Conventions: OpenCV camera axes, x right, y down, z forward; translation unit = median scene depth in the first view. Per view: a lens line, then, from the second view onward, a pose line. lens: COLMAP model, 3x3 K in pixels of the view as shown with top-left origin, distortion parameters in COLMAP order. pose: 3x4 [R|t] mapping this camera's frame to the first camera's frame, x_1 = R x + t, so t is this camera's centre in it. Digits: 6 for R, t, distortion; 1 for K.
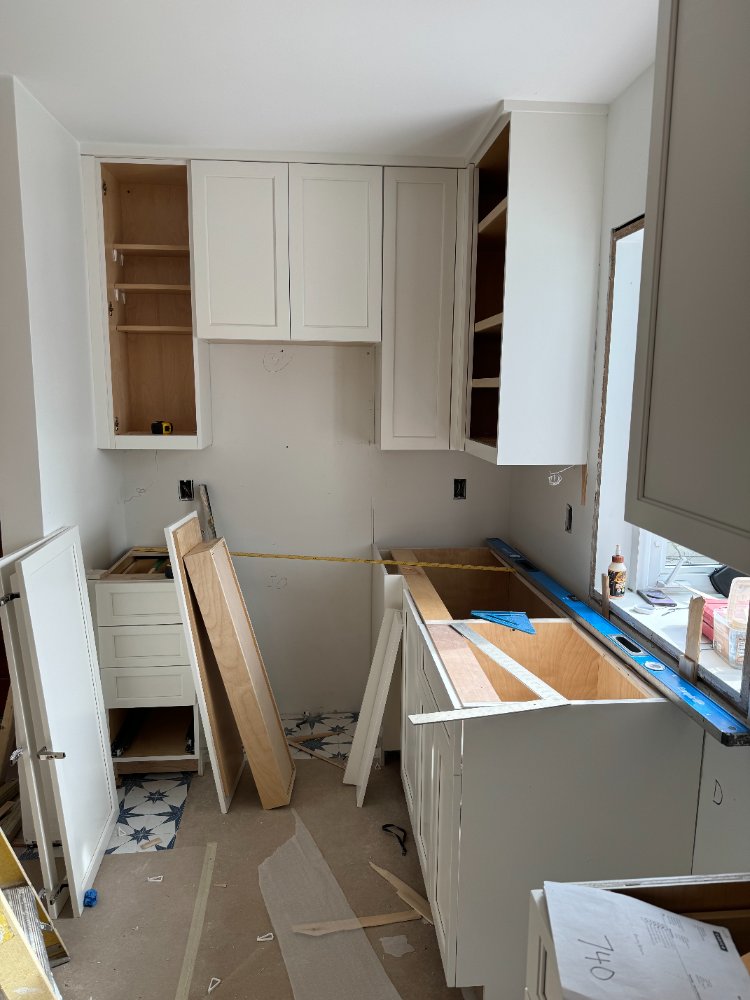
lens RADIAL K [[700.6, 0, 374.6], [0, 700.6, 502.0], [0, 0, 1]] dist [0.105732, -0.147355]
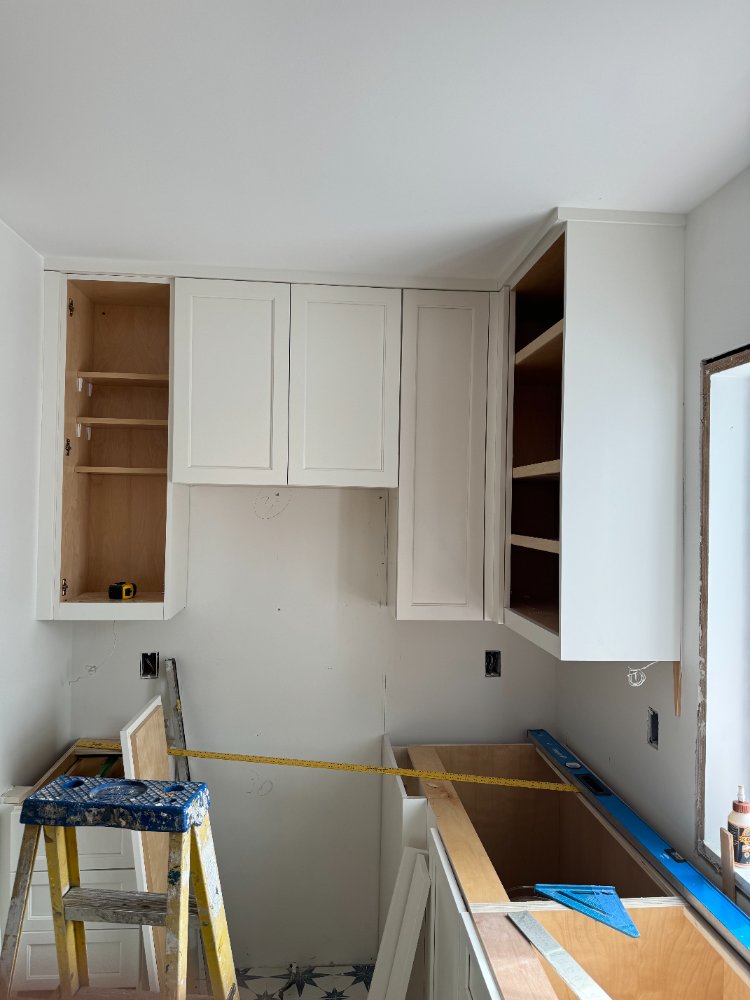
lens RADIAL K [[700.6, 0, 372.3], [0, 700.6, 503.4], [0, 0, 1]] dist [0.105732, -0.147355]
pose [[0.999939, 0.010709, -0.002630, -0.019380], [-0.010996, 0.986245, -0.164924, -0.078675], [0.000828, 0.164943, 0.986303, 0.210310]]
